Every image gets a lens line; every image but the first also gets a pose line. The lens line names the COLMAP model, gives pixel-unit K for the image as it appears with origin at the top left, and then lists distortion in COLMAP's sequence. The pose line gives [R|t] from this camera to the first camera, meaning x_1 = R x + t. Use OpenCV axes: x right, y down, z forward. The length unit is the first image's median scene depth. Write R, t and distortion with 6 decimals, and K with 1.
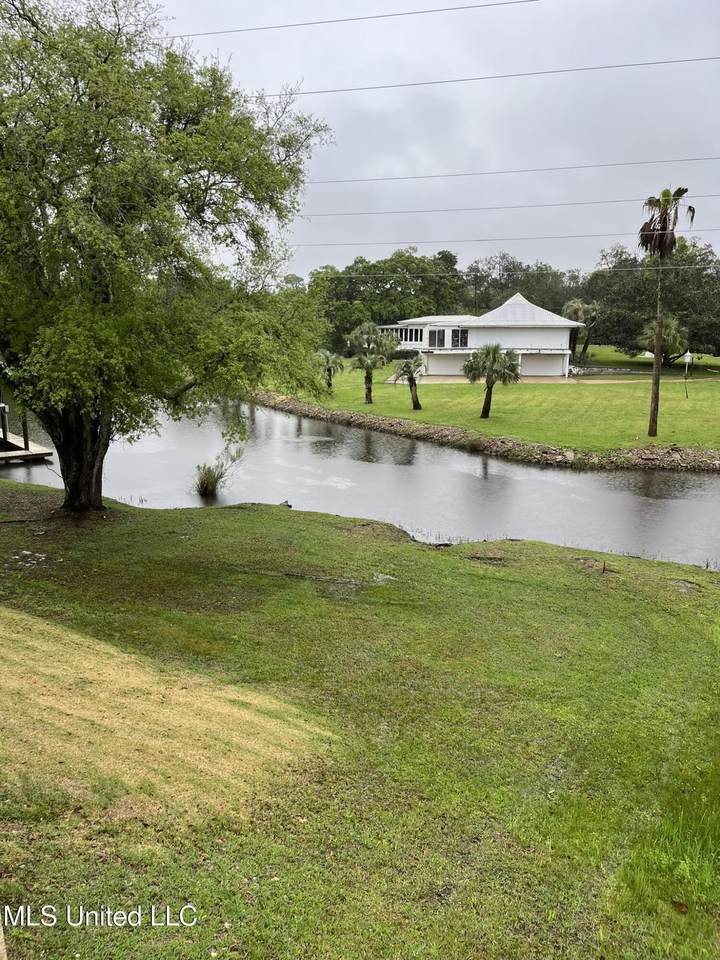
lens RADIAL K [[728.2, 0, 360.0], [0, 728.2, 480.0], [0, 0, 1]] dist [0.083737, -0.086147]
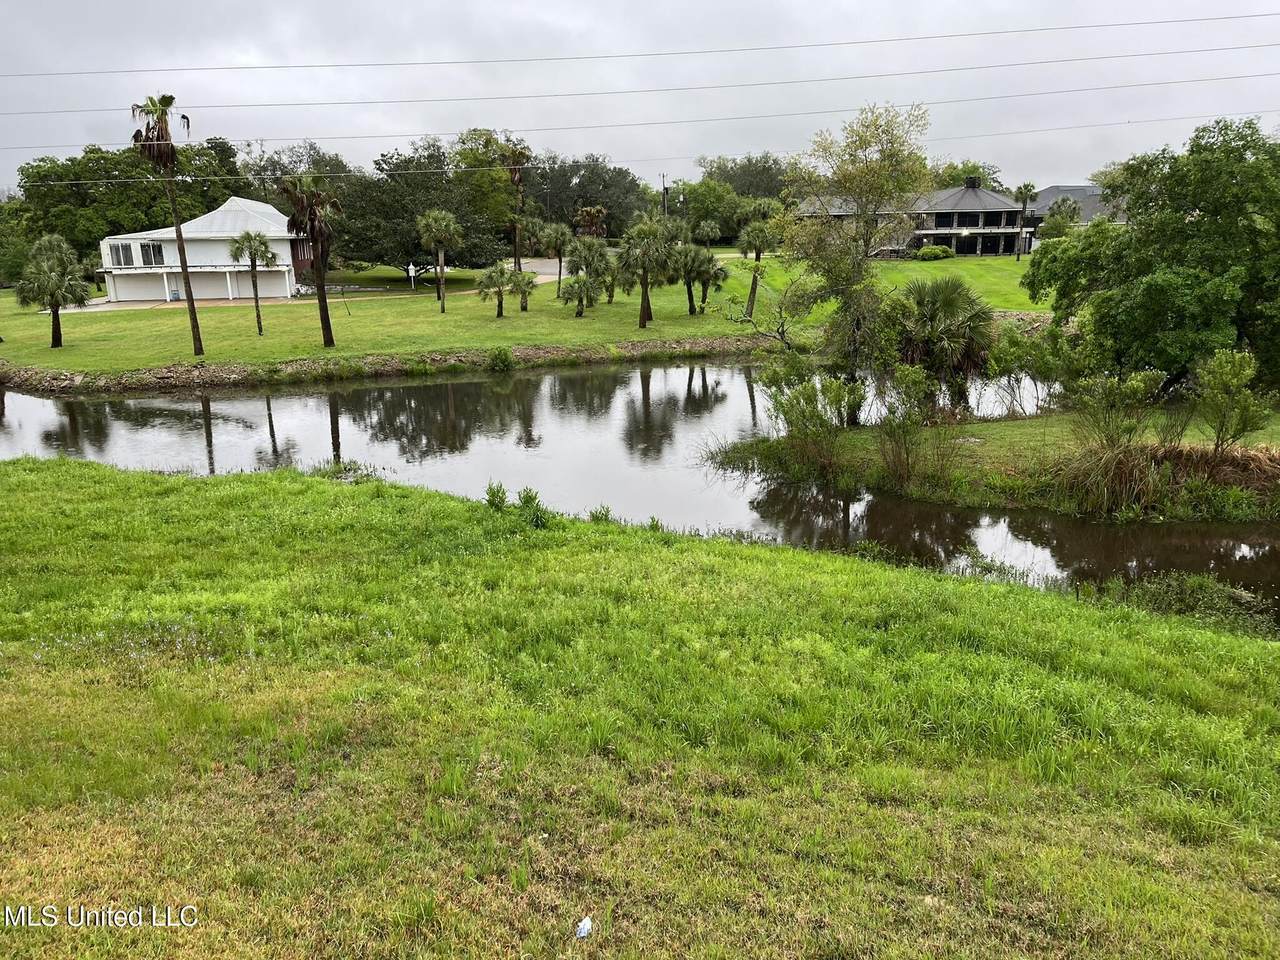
lens RADIAL K [[974.1, 0, 640.0], [0, 974.1, 480.0], [0, 0, 1]] dist [0.076045, -0.096208]
pose [[0.935366, -0.108642, 0.336583, 0.244039], [0.095635, 0.993894, 0.055038, 0.043304], [-0.340507, -0.019291, 0.940044, -0.201267]]
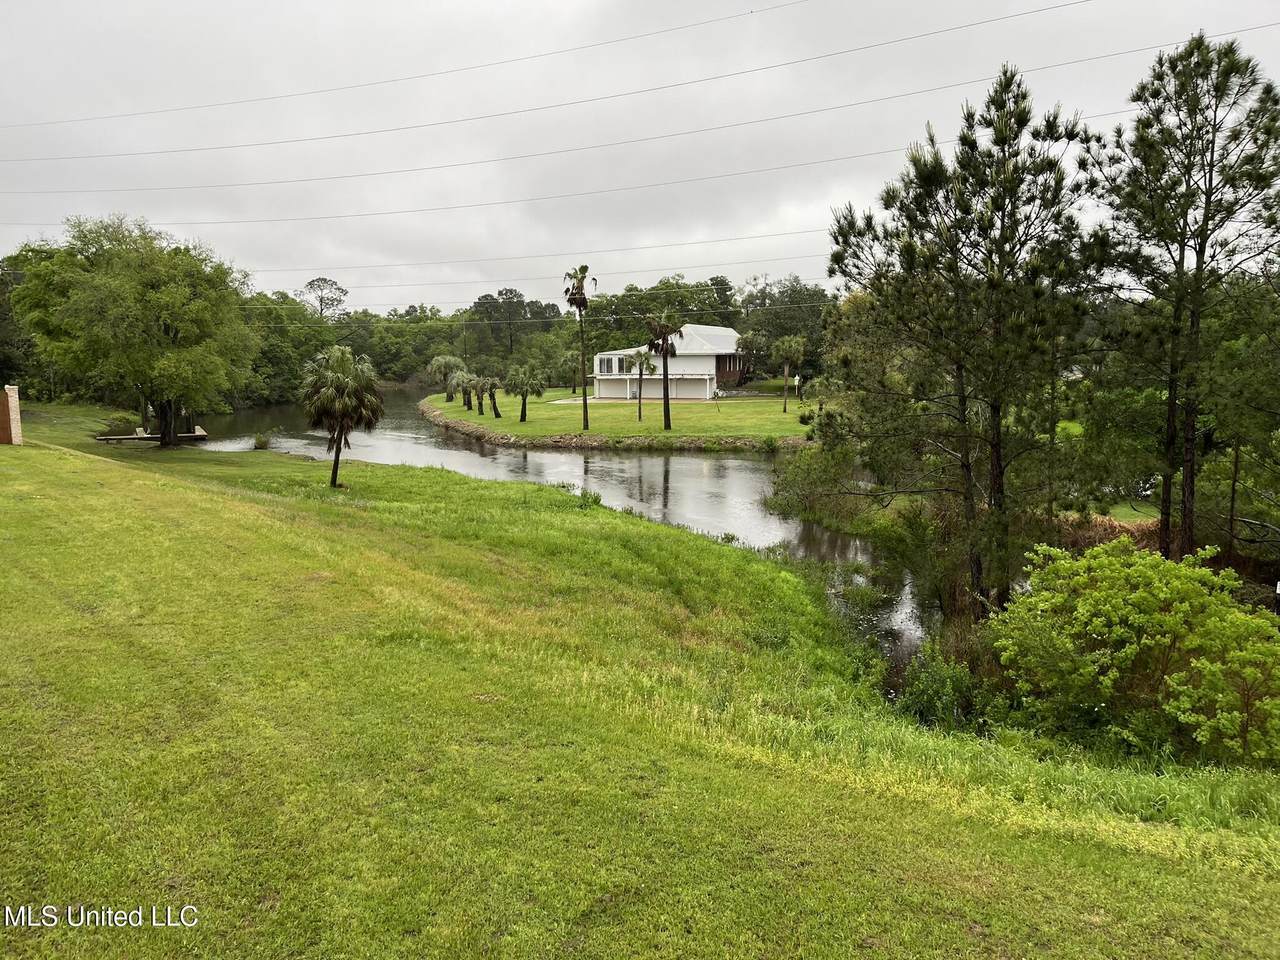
lens RADIAL K [[970.9, 0, 640.0], [0, 970.9, 480.0], [0, 0, 1]] dist [0.083737, -0.086147]
pose [[0.983242, 0.012072, -0.181907, 0.430037], [-0.026296, 0.996762, -0.075988, 0.092226], [0.180400, 0.079498, 0.980375, -0.432020]]
